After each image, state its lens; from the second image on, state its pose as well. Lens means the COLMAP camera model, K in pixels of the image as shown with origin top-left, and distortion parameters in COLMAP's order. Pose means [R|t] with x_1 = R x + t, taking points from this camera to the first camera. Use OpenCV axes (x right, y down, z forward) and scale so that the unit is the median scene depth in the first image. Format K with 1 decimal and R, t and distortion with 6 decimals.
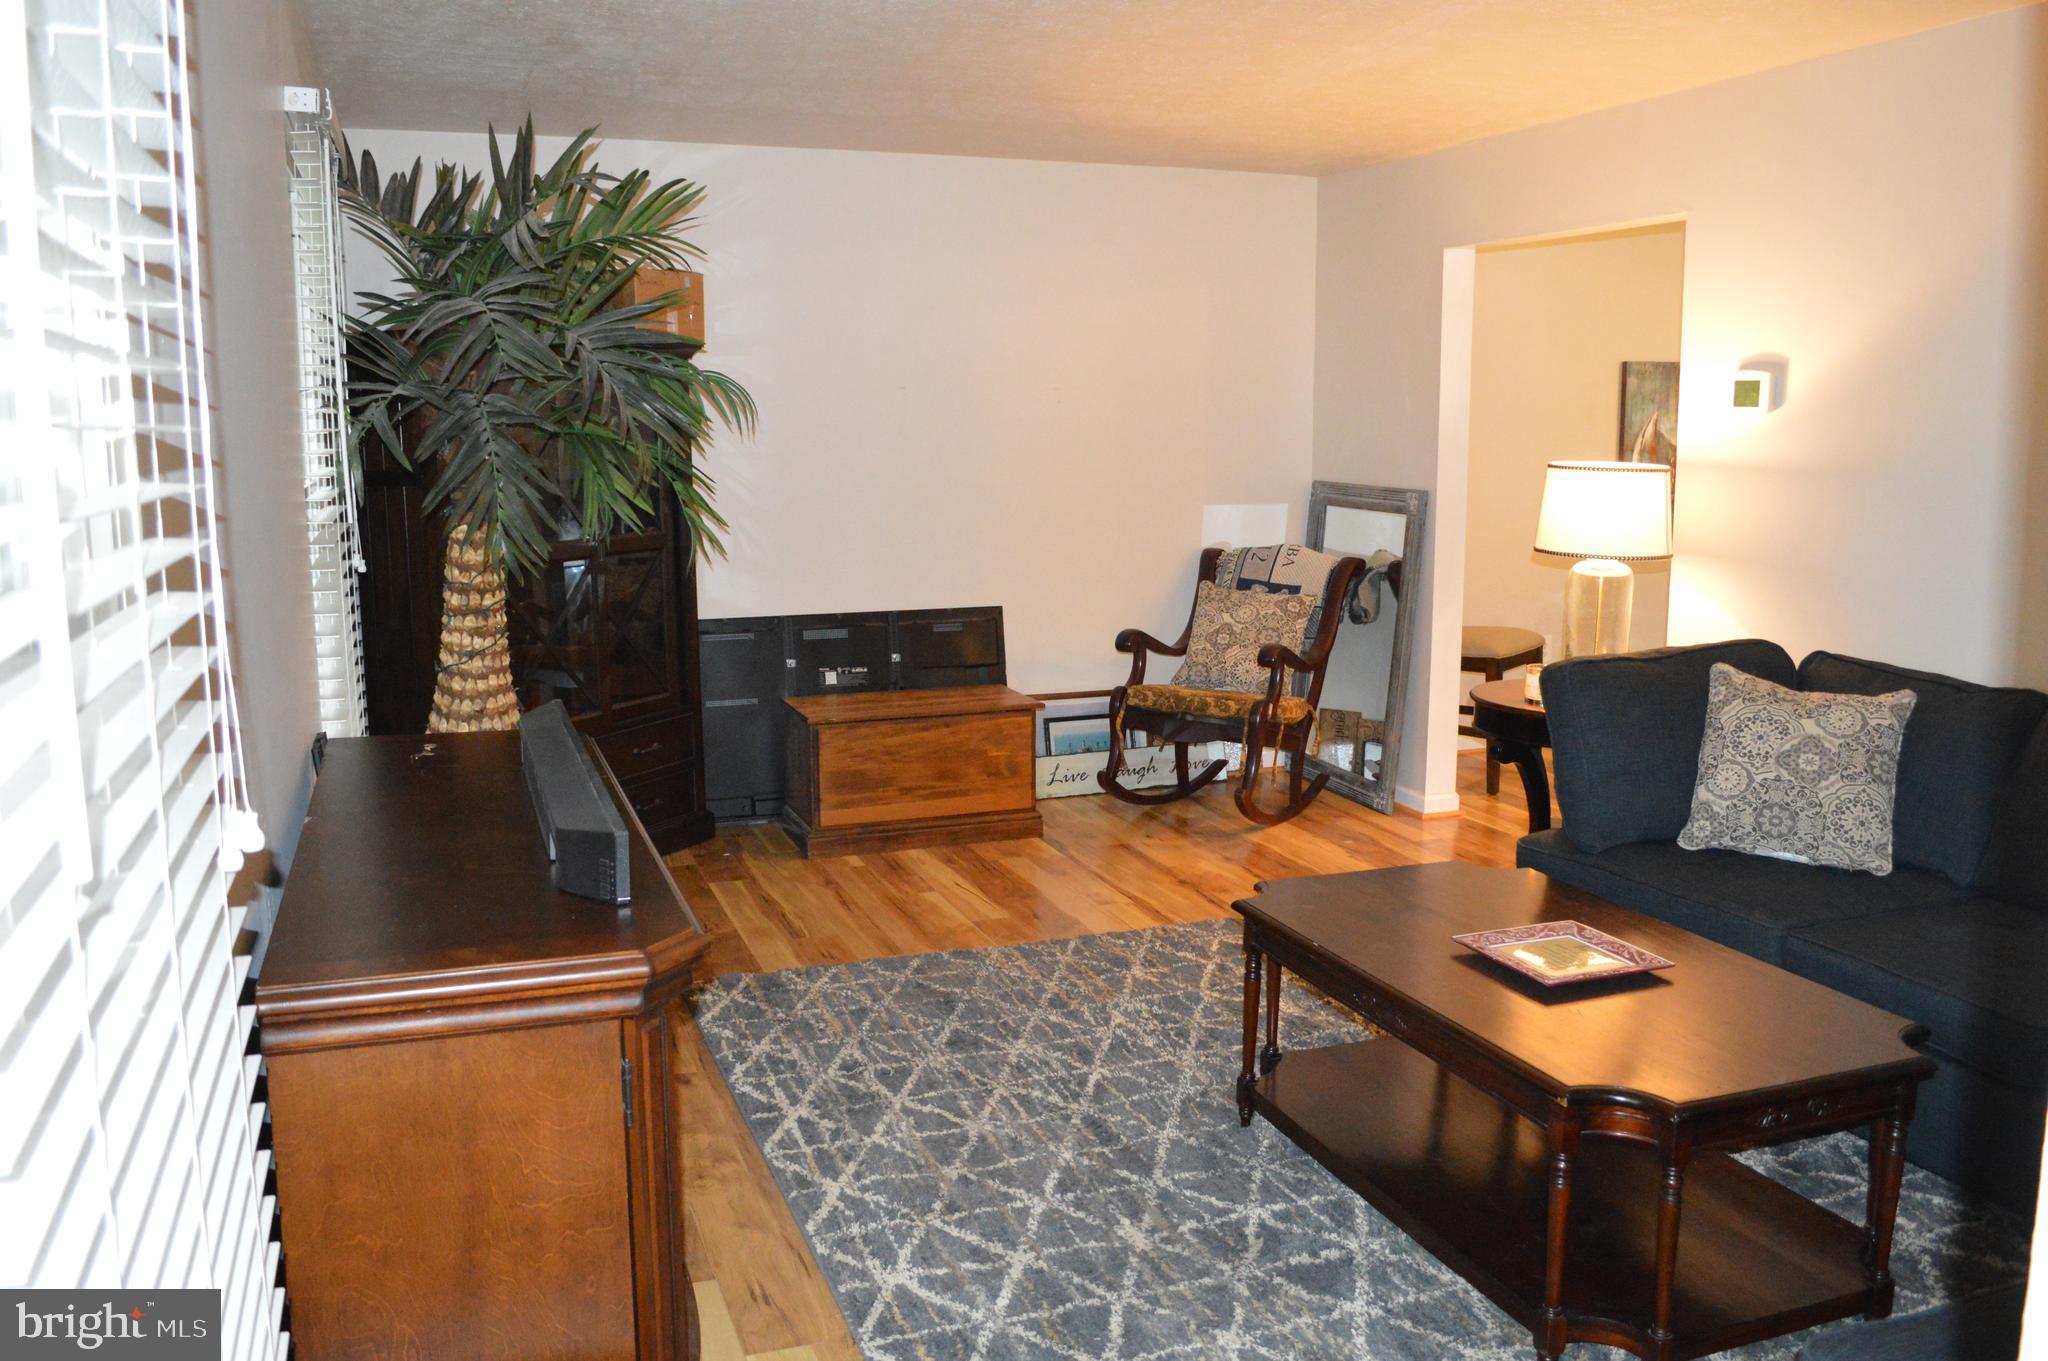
lens RADIAL K [[1628.0, 0, 1024.0], [0, 1628.0, 680.5], [0, 0, 1]] dist [-0.089083, 0.020438]
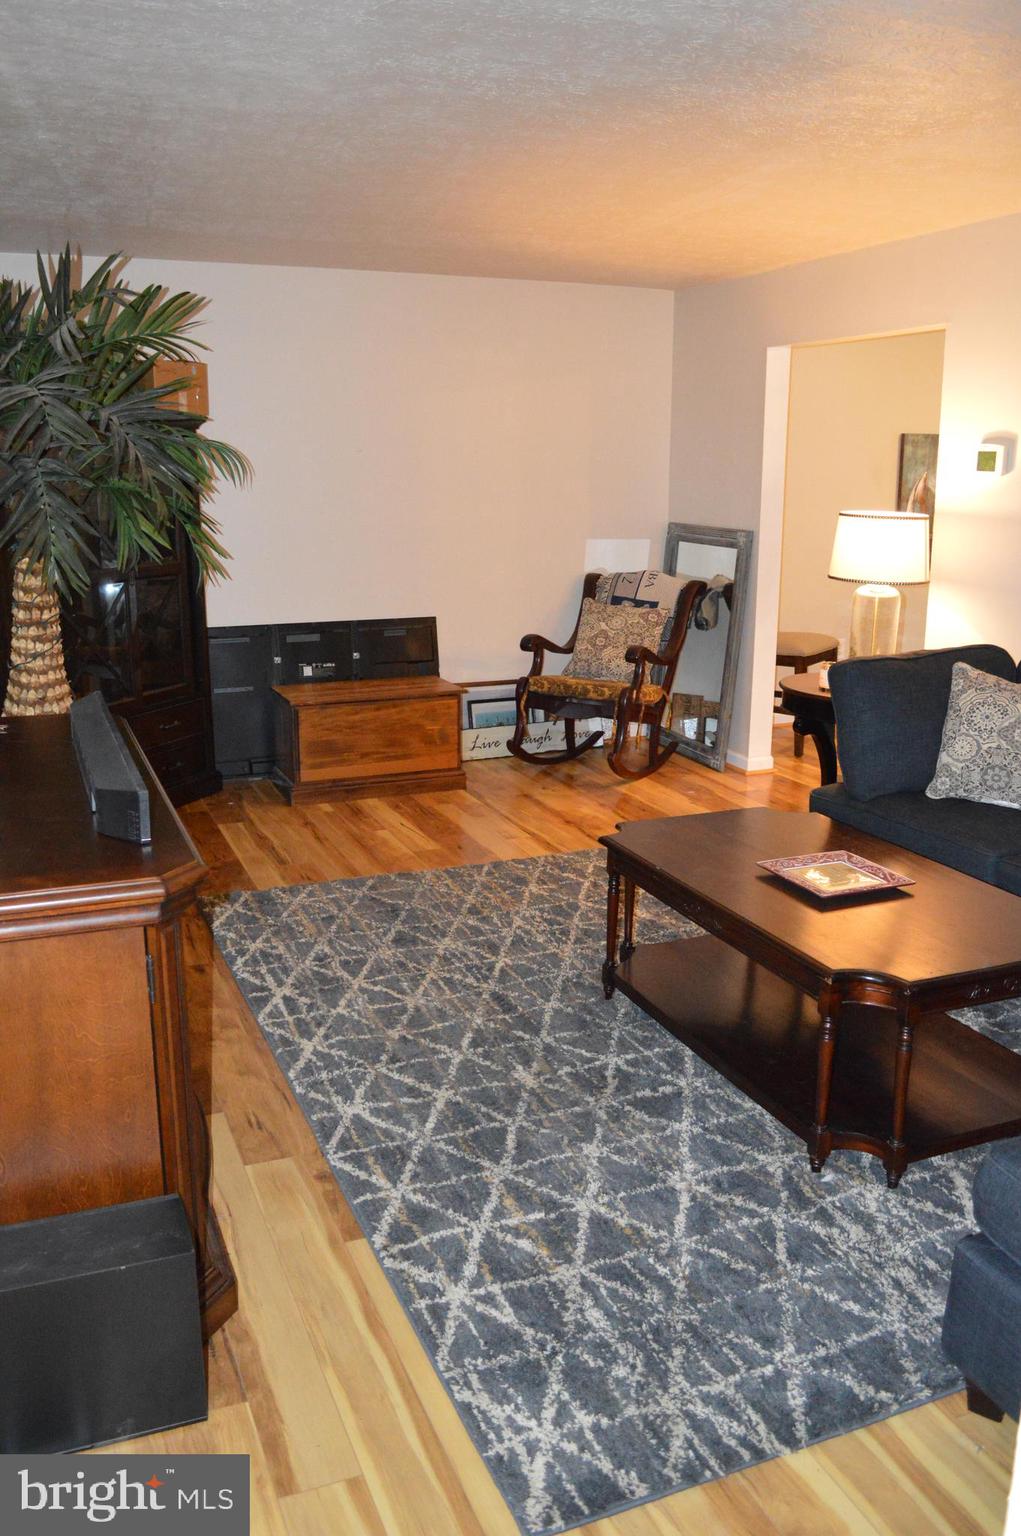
lens RADIAL K [[1221.0, 0, 502.5], [0, 1221.0, 770.1], [0, 0, 1]] dist [-0.089083, 0.020438]
pose [[0.999387, -0.003810, 0.034814, 0.009799], [0.000939, 0.996623, 0.082108, -0.003985], [-0.035009, -0.082025, 0.996015, -0.014578]]
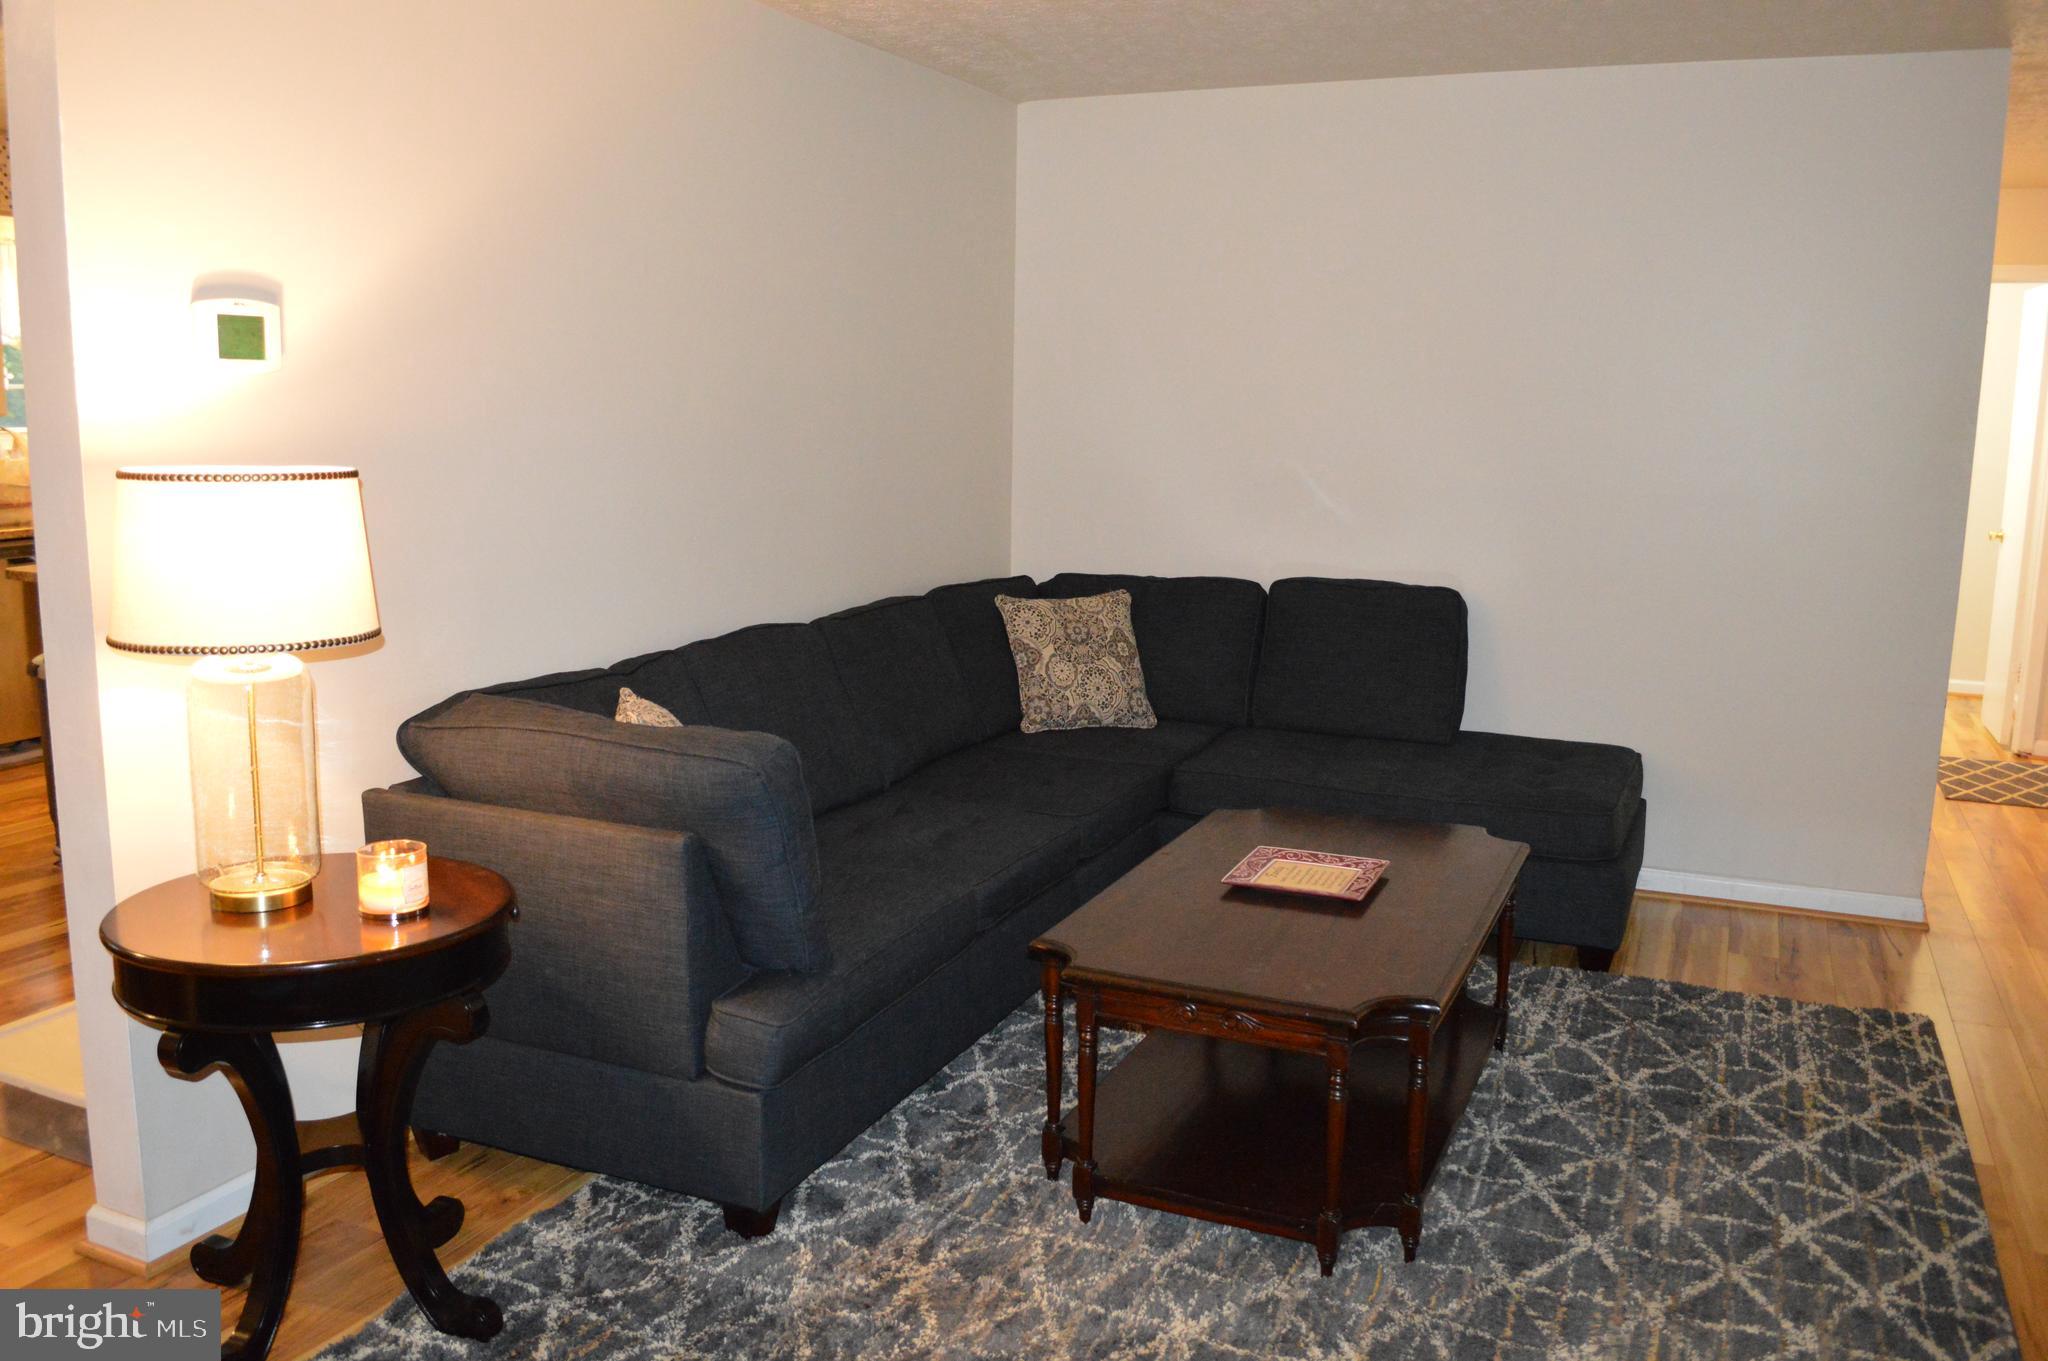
lens RADIAL K [[1628.0, 0, 1024.0], [0, 1628.0, 680.5], [0, 0, 1]] dist [-0.089083, 0.020438]
pose [[-0.709573, -0.130037, 0.692530, -0.218057], [0.099637, 0.954432, 0.281303, -0.220207], [-0.697552, 0.268606, -0.664283, 1.384860]]
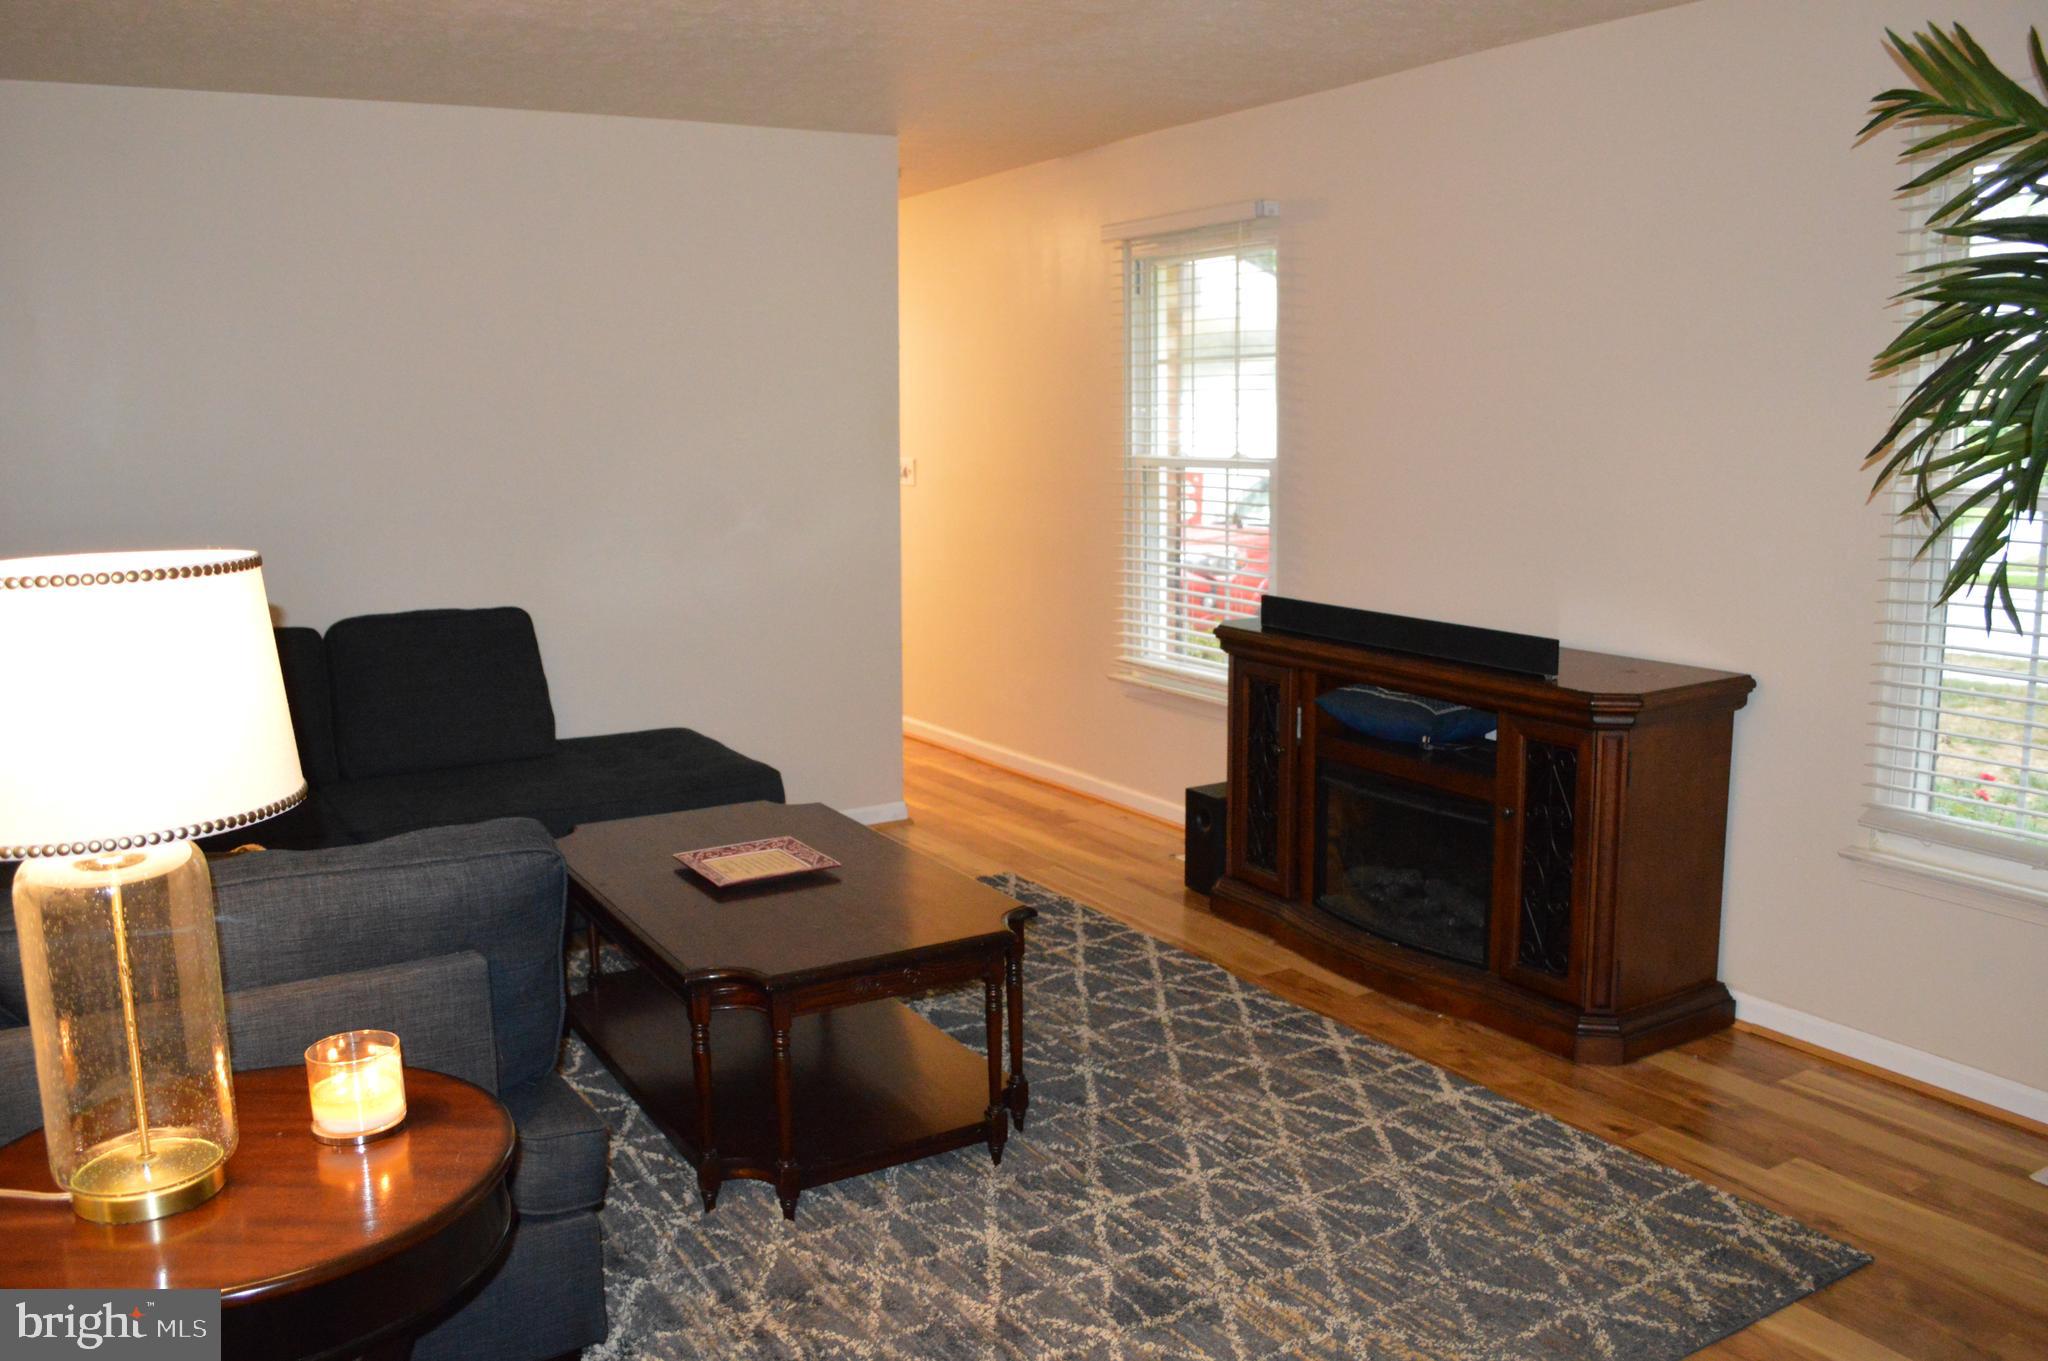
lens RADIAL K [[1628.0, 0, 1024.0], [0, 1628.0, 680.5], [0, 0, 1]] dist [-0.089083, 0.020438]
pose [[-0.982083, 0.040261, -0.184099, 0.265565], [-0.020248, 0.948712, 0.315491, -0.261014], [0.187359, 0.313566, -0.930899, 1.595820]]
